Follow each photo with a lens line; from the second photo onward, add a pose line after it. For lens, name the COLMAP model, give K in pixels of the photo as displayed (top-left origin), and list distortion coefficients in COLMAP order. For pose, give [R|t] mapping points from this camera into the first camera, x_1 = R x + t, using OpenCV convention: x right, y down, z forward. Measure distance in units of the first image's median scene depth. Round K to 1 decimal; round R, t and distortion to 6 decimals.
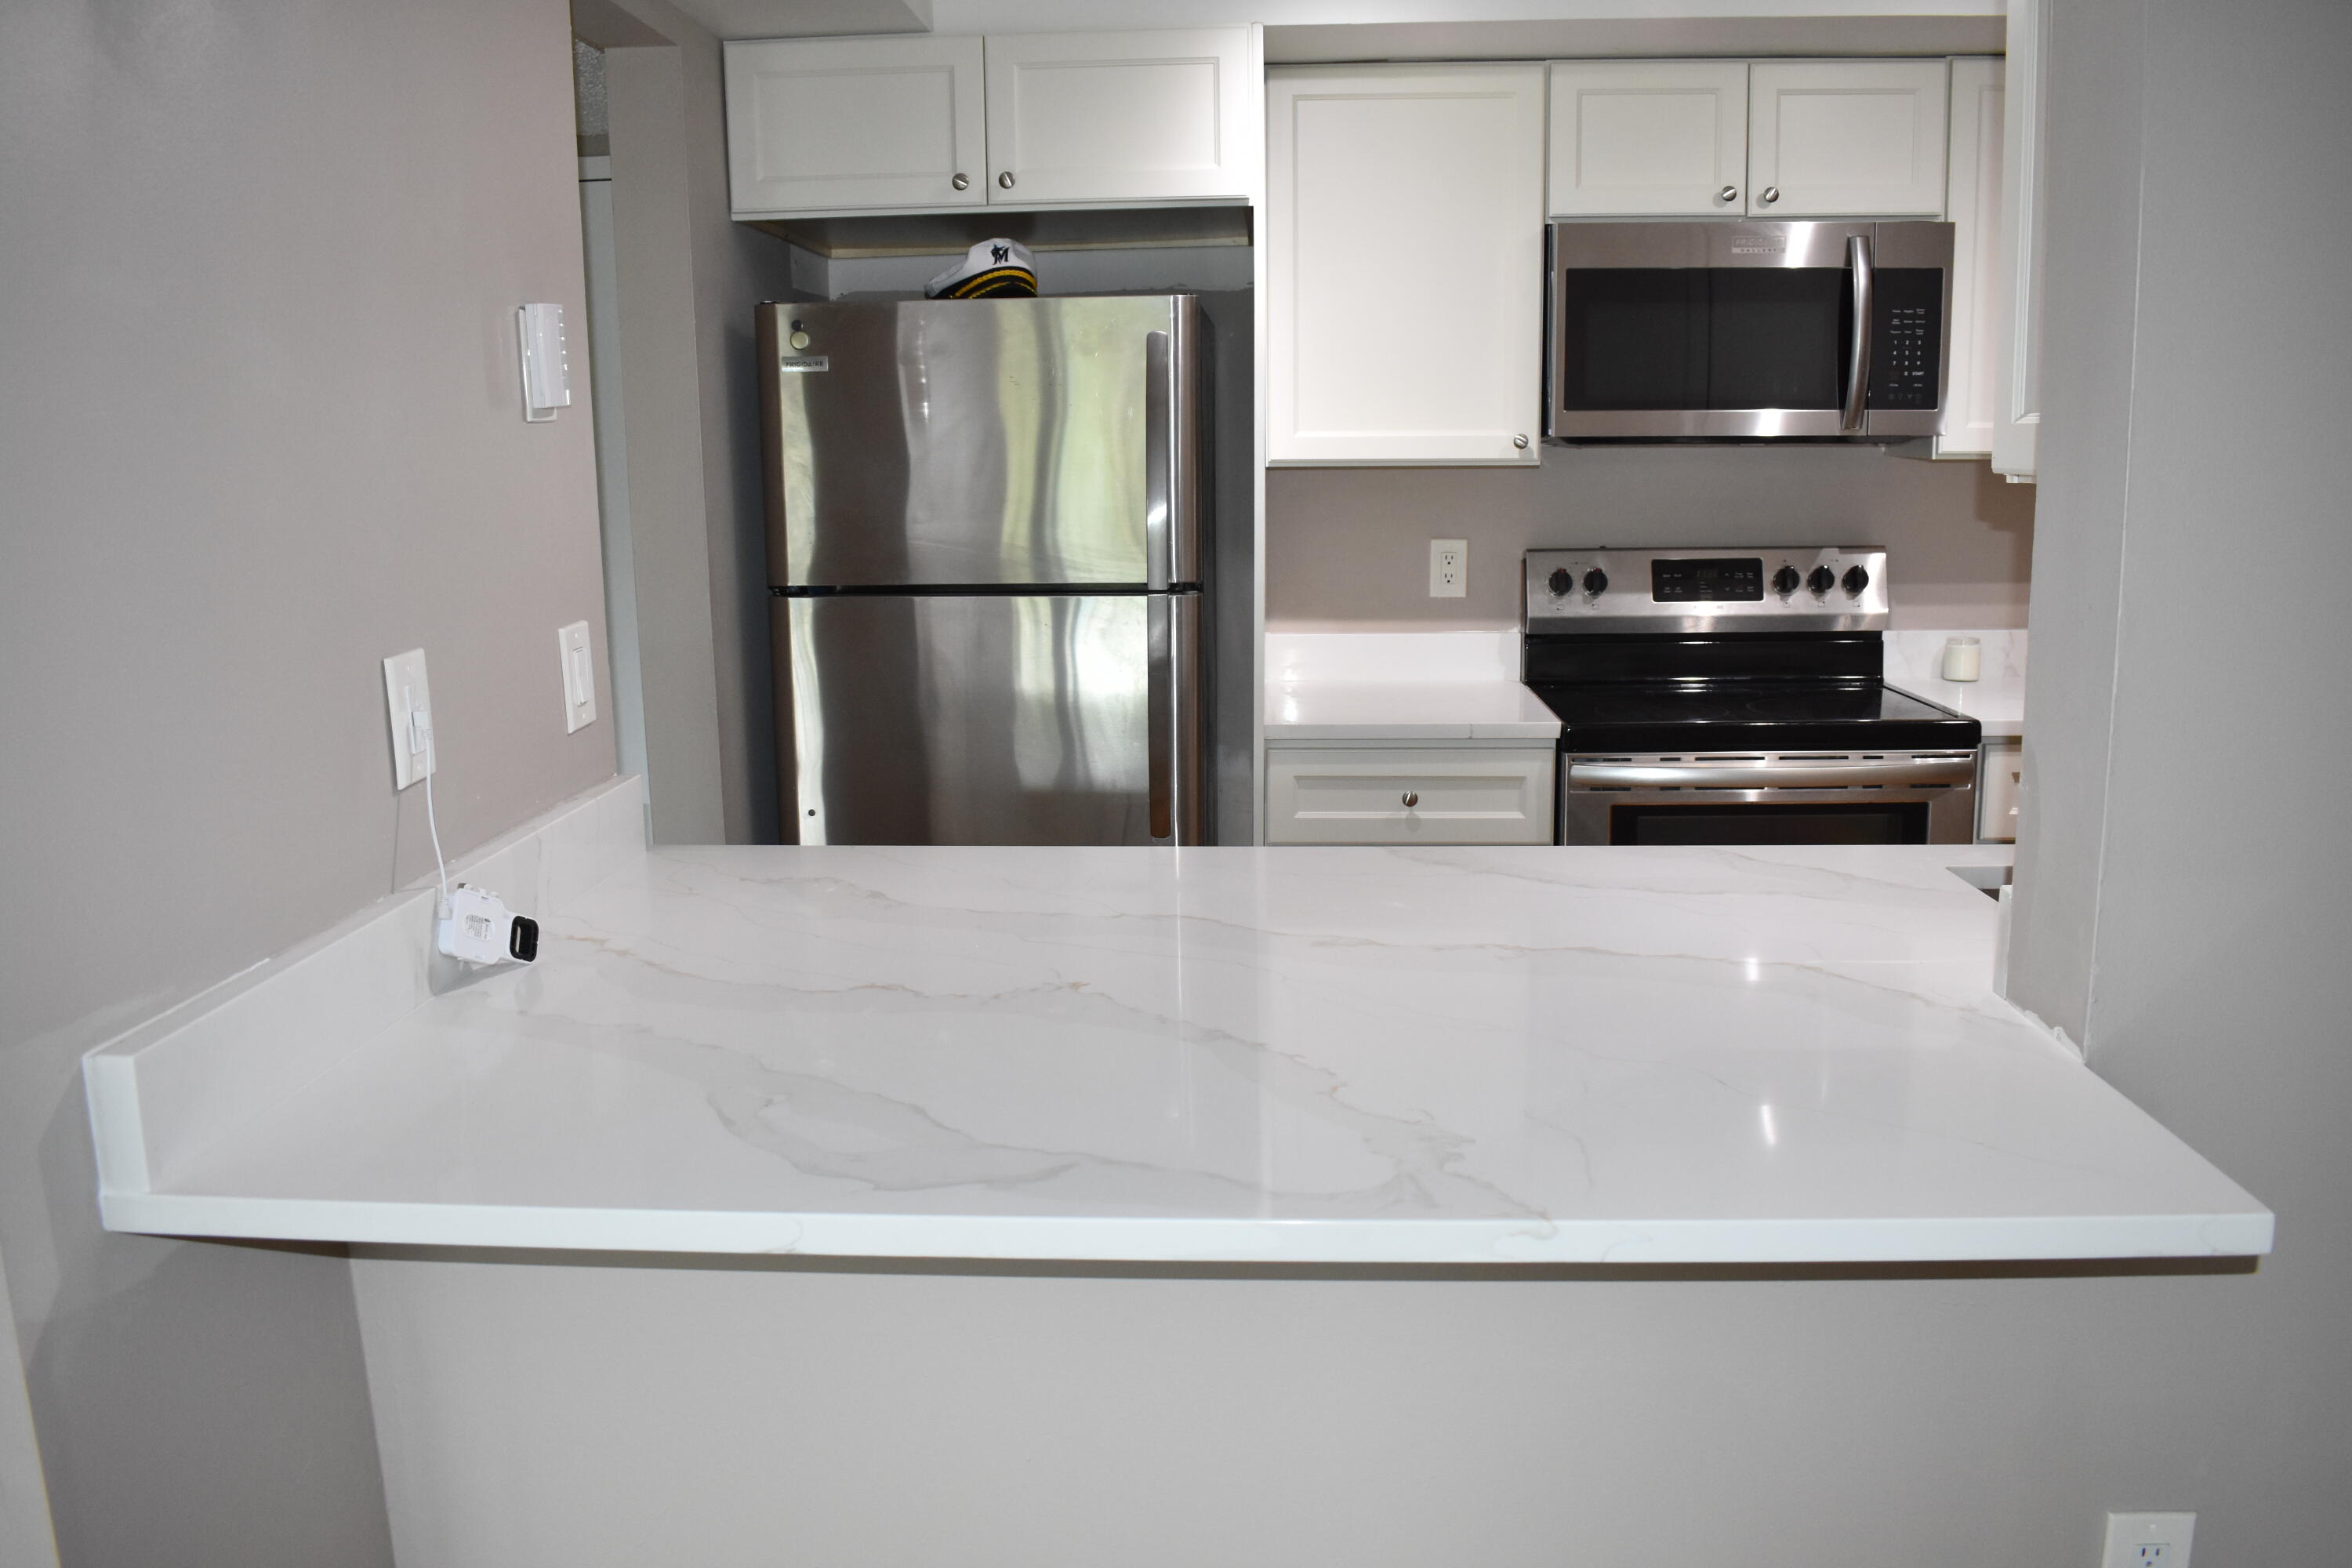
lens RADIAL K [[1833.1, 0, 1183.6], [0, 1833.1, 783.7], [0, 0, 1]] dist [-0.089561, 0.007543]
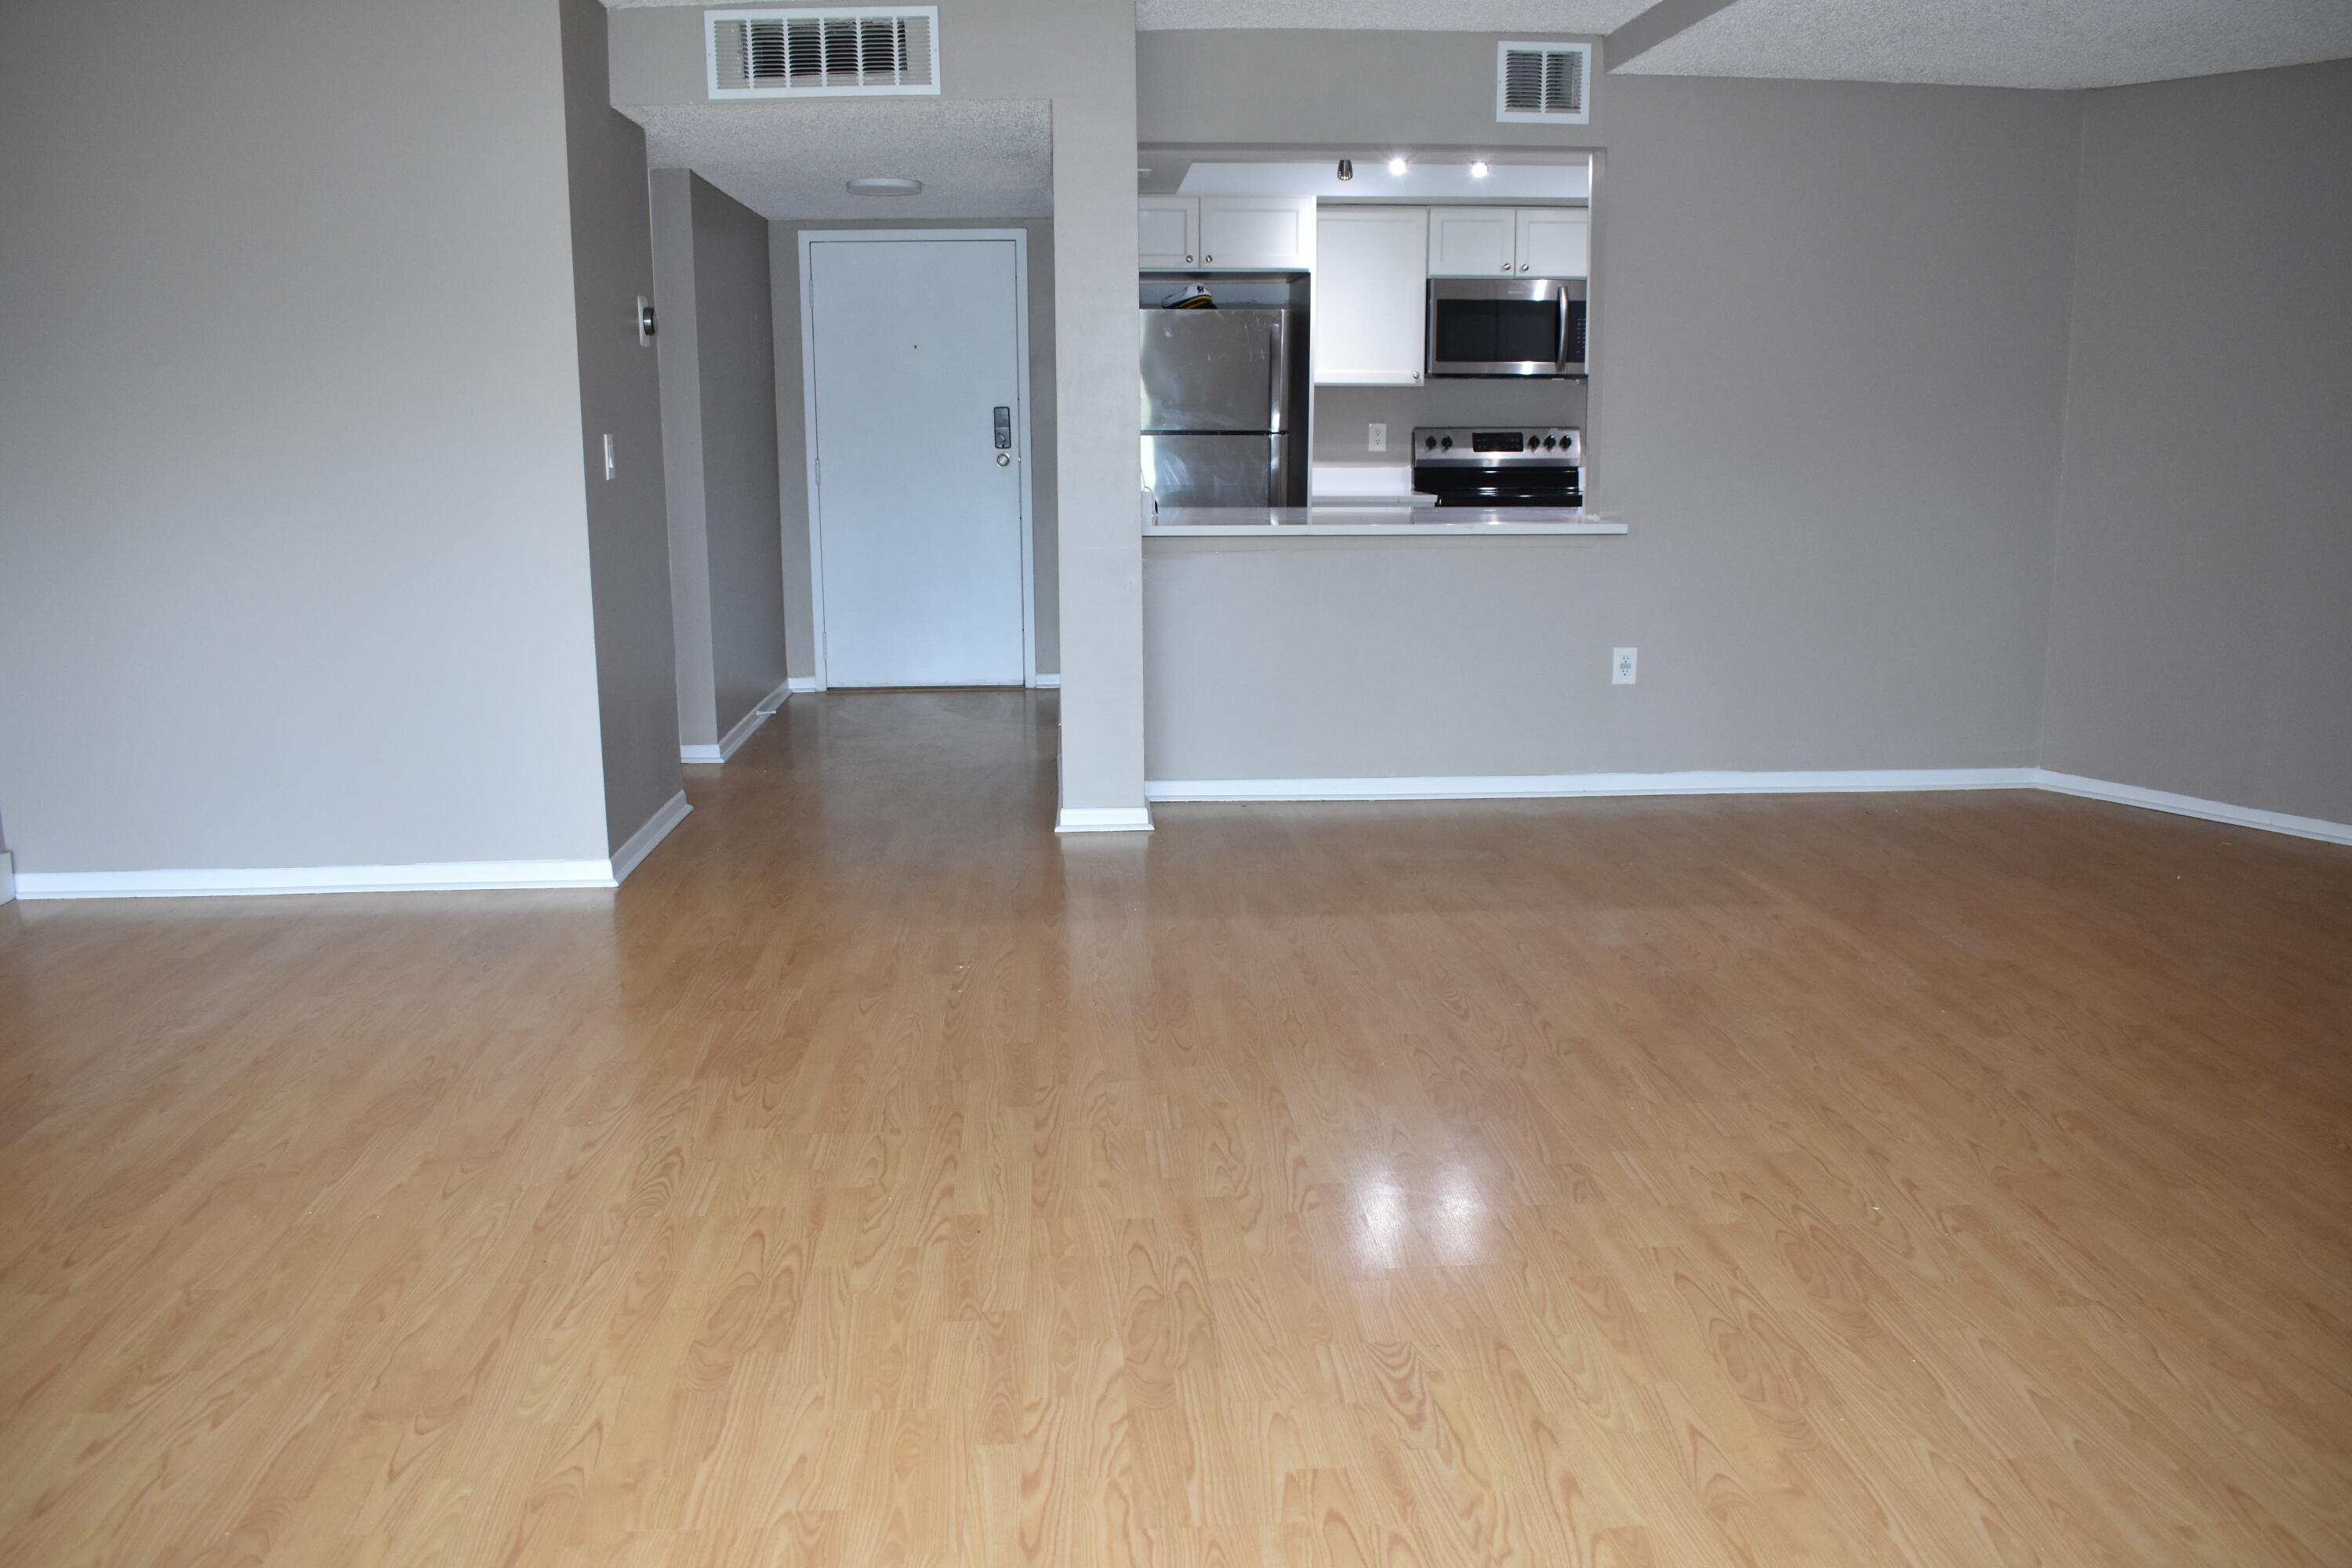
lens RADIAL K [[1833.1, 0, 1183.6], [0, 1833.1, 783.7], [0, 0, 1]] dist [-0.089561, 0.007543]
pose [[0.992757, -0.014095, 0.119308, -0.374812], [0.012366, 0.999808, 0.015221, 0.277210], [-0.119500, -0.013635, 0.992741, -1.200806]]
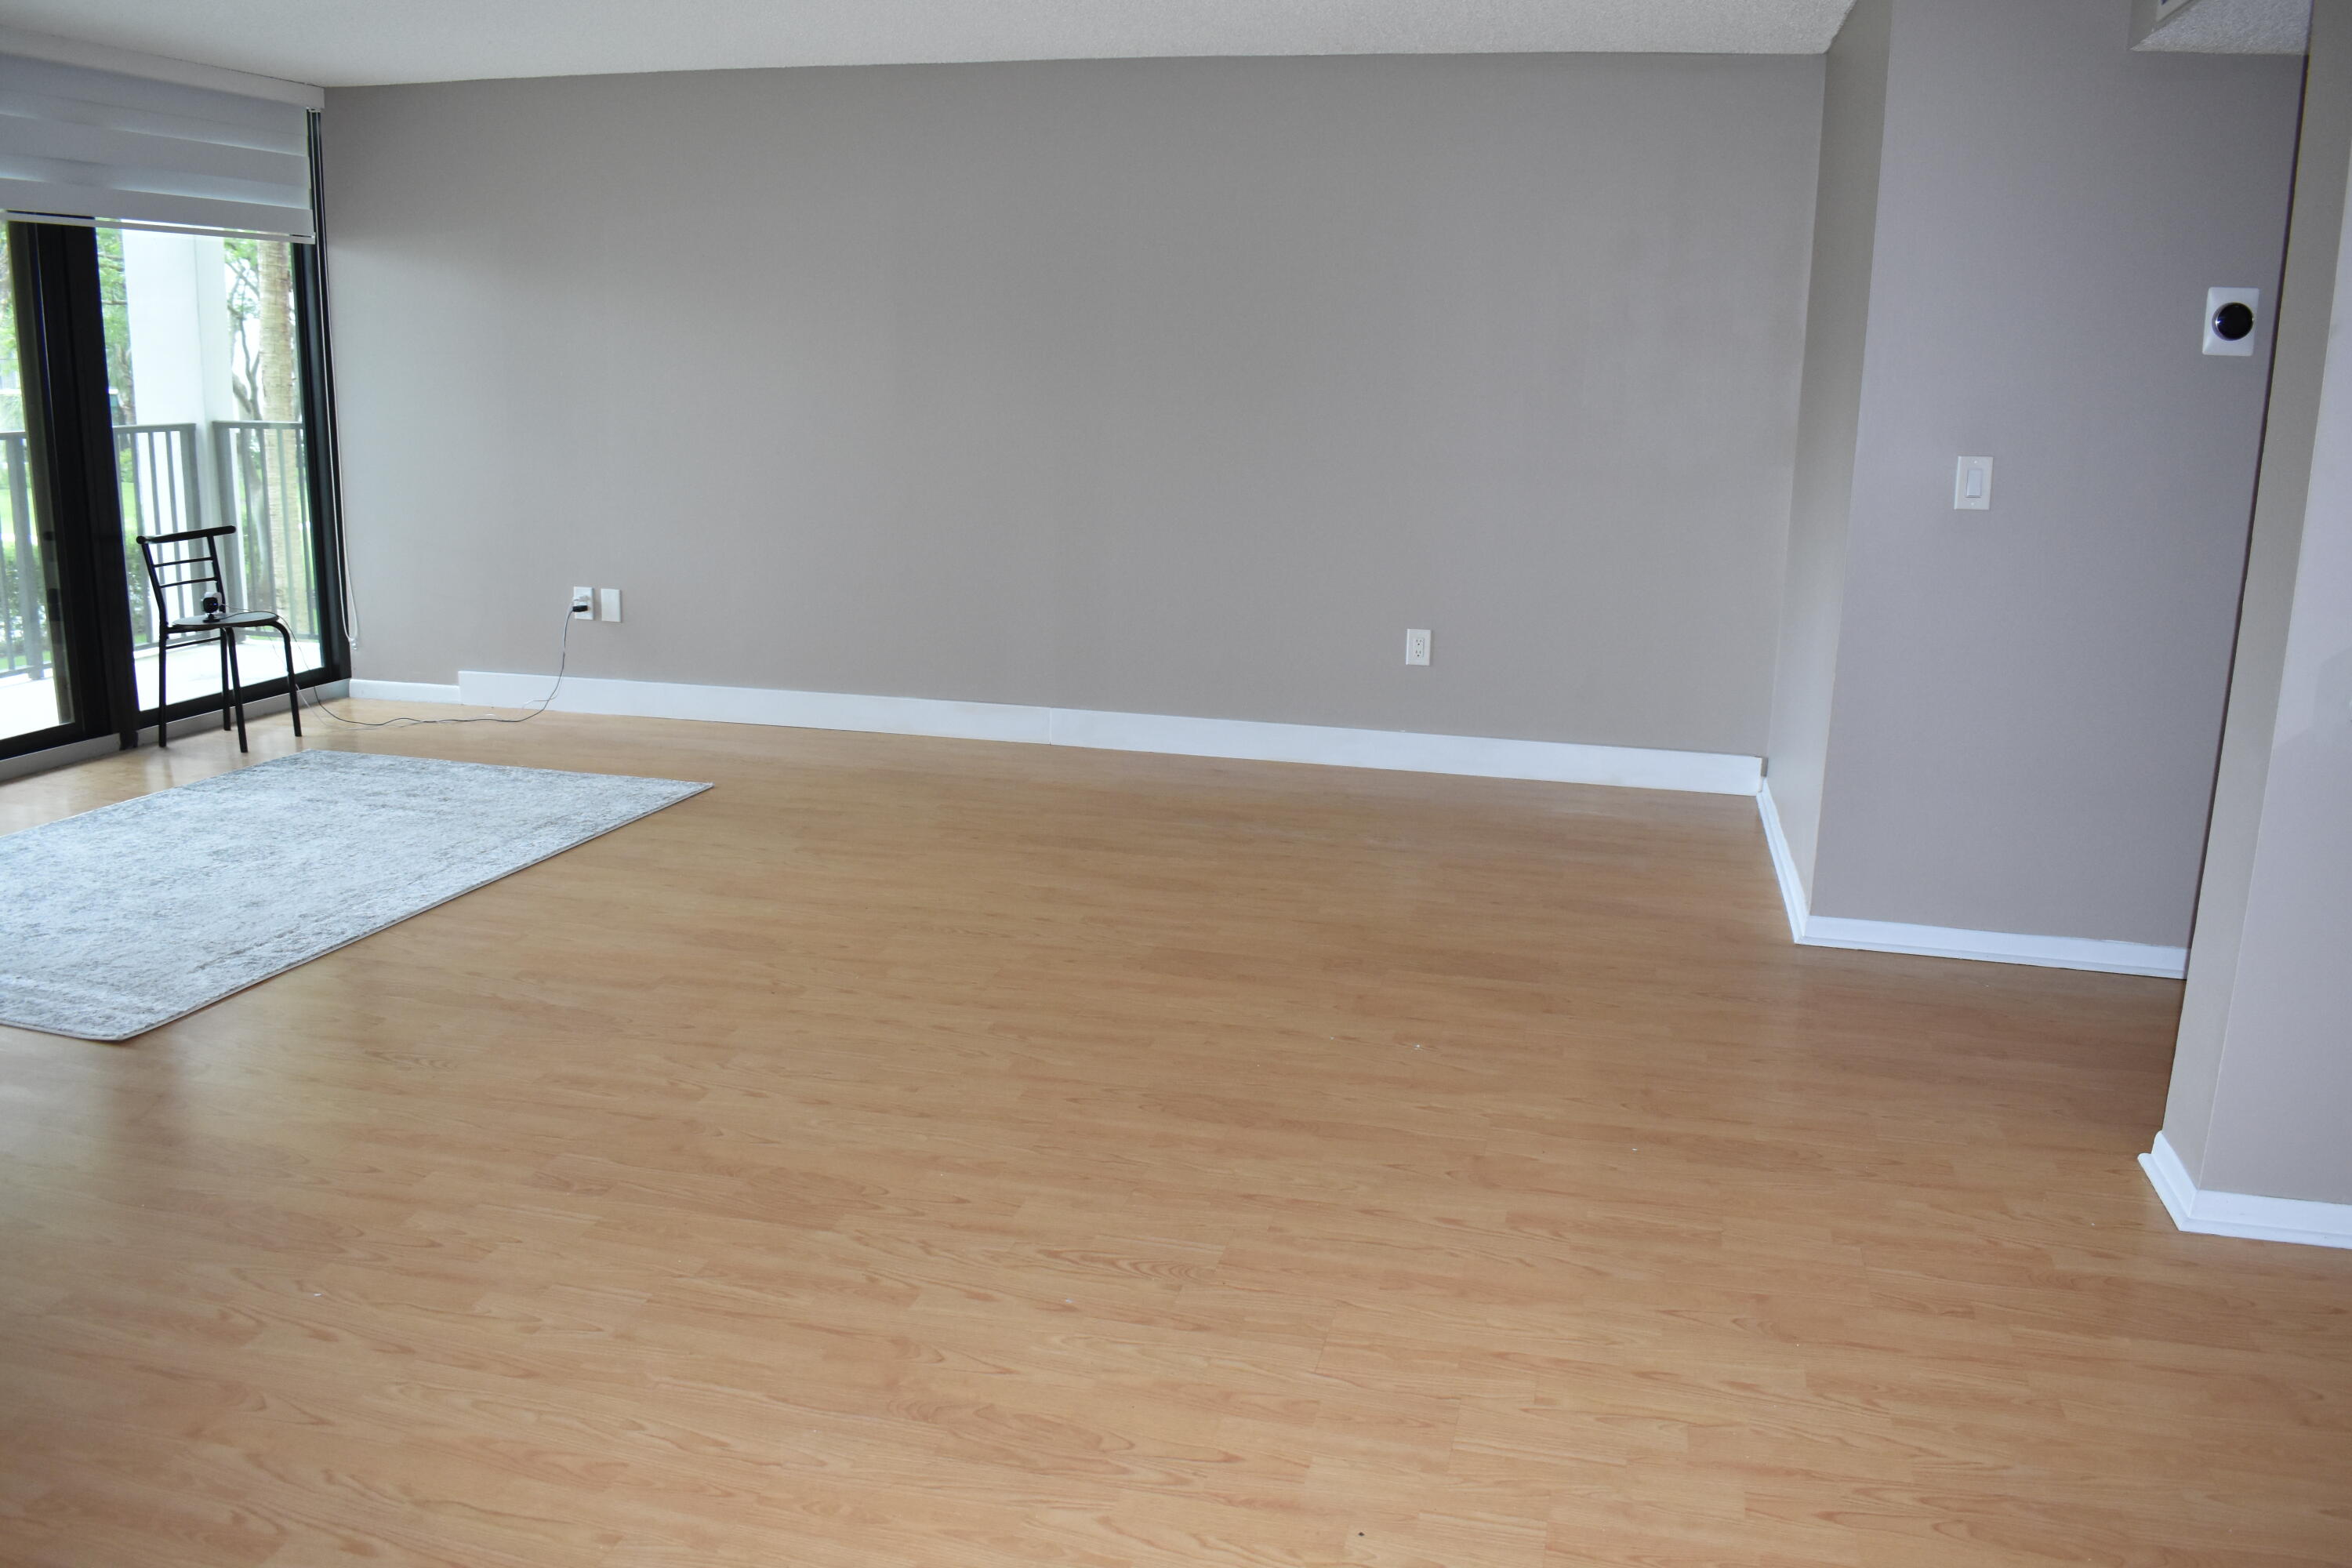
lens RADIAL K [[1833.1, 0, 1183.6], [0, 1833.1, 783.7], [0, 0, 1]] dist [-0.089561, 0.007543]
pose [[-0.185315, 0.233443, -0.954549, 0.633031], [-0.201583, 0.941685, 0.269432, 0.007615], [0.961781, 0.242351, -0.127450, -0.031945]]
